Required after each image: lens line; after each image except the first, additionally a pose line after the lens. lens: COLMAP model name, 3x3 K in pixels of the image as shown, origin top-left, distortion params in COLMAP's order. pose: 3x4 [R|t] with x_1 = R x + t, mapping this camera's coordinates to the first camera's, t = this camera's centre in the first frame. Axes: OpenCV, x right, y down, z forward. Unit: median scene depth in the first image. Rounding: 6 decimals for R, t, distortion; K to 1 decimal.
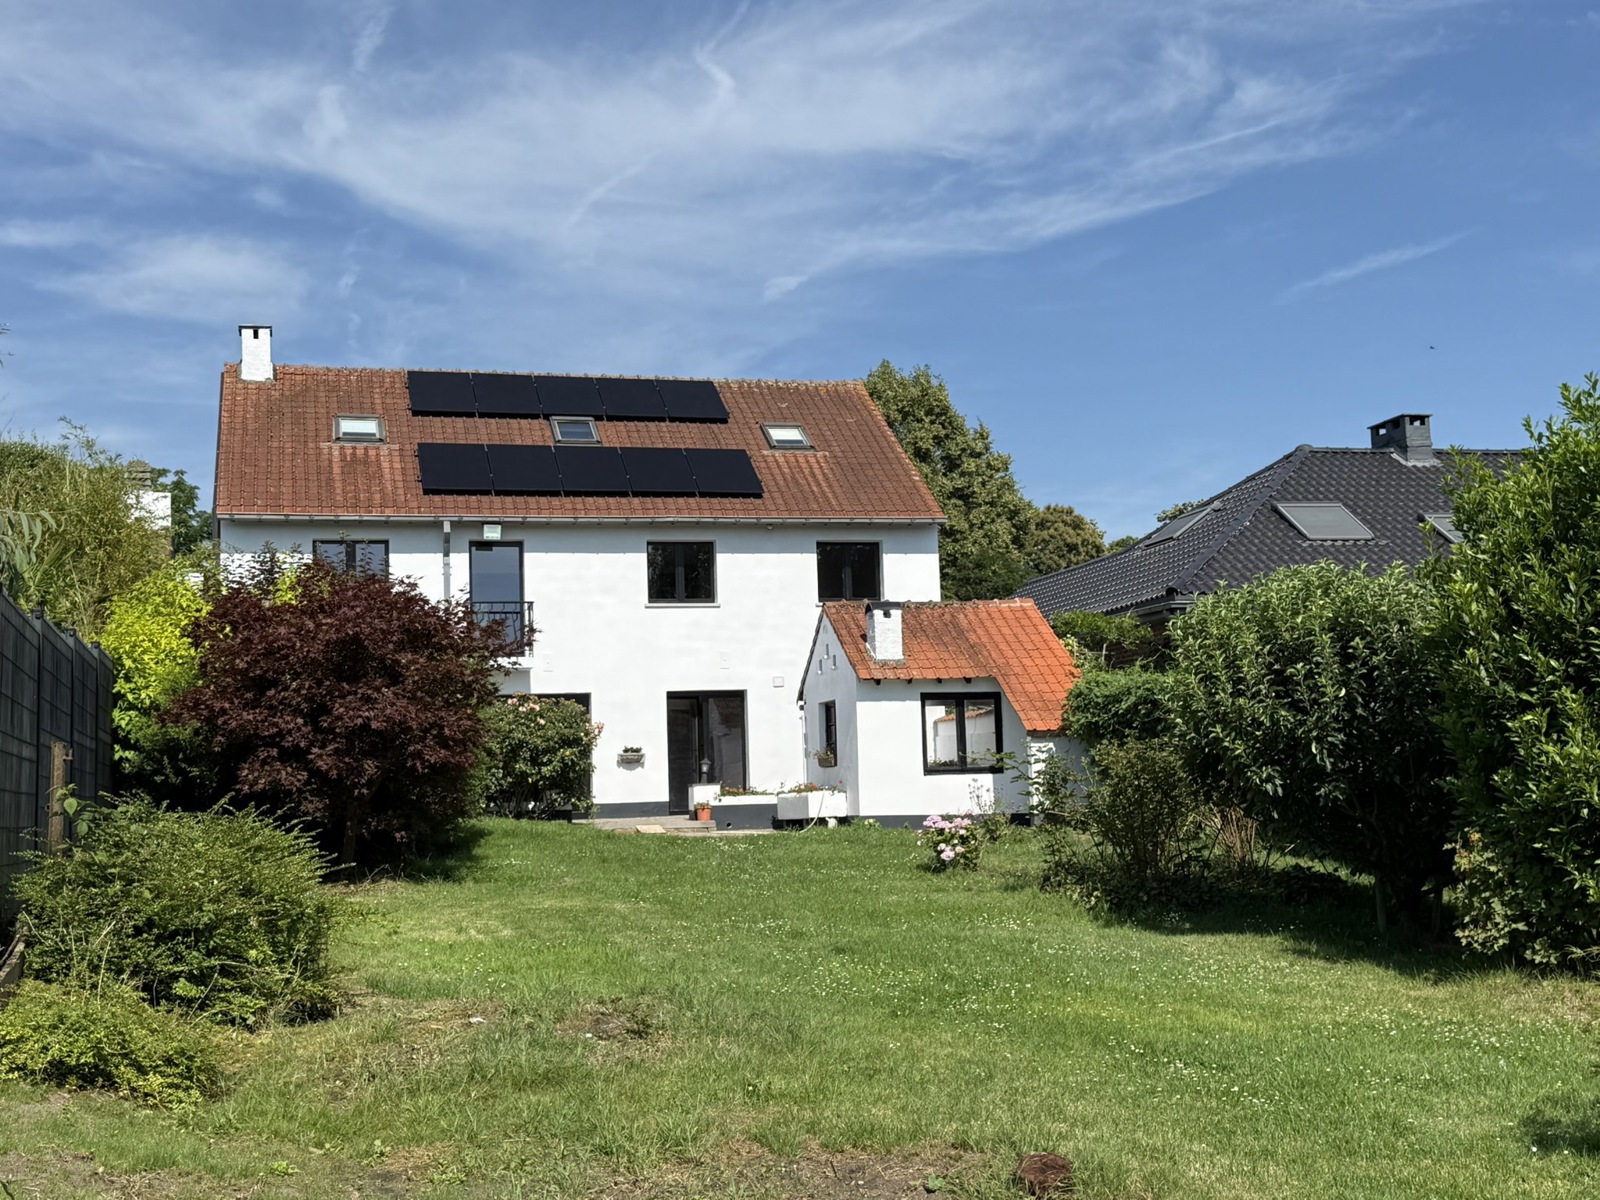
lens RADIAL K [[2009.7, 0, 800.0], [0, 2009.7, 600.0], [0, 0, 1]] dist [0.164510, 0.015511]
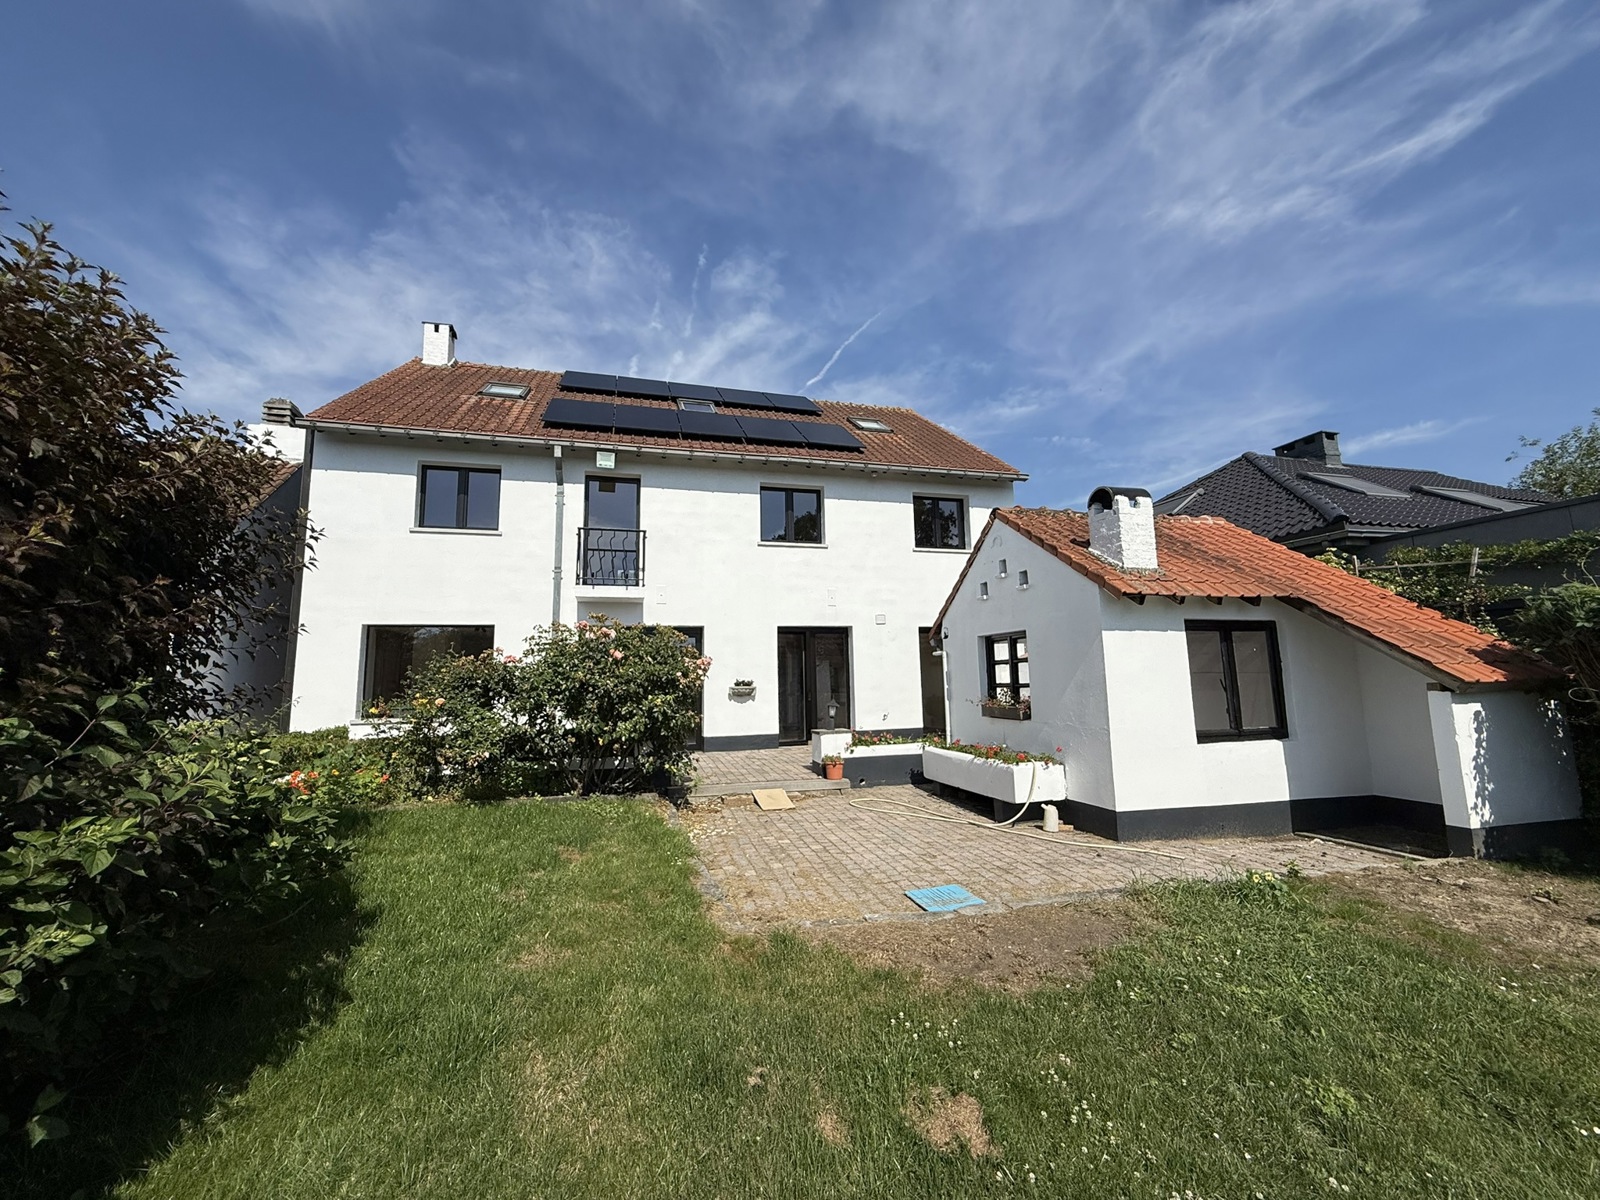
lens RADIAL K [[646.6, 0, 800.0], [0, 646.6, 600.0], [0, 0, 1]] dist [-0.000610, -0.000026]
pose [[0.999664, 0.014485, 0.021498, -0.062515], [-0.013968, 0.999615, -0.023982, 0.039900], [-0.021837, 0.023674, 0.999481, 0.672678]]
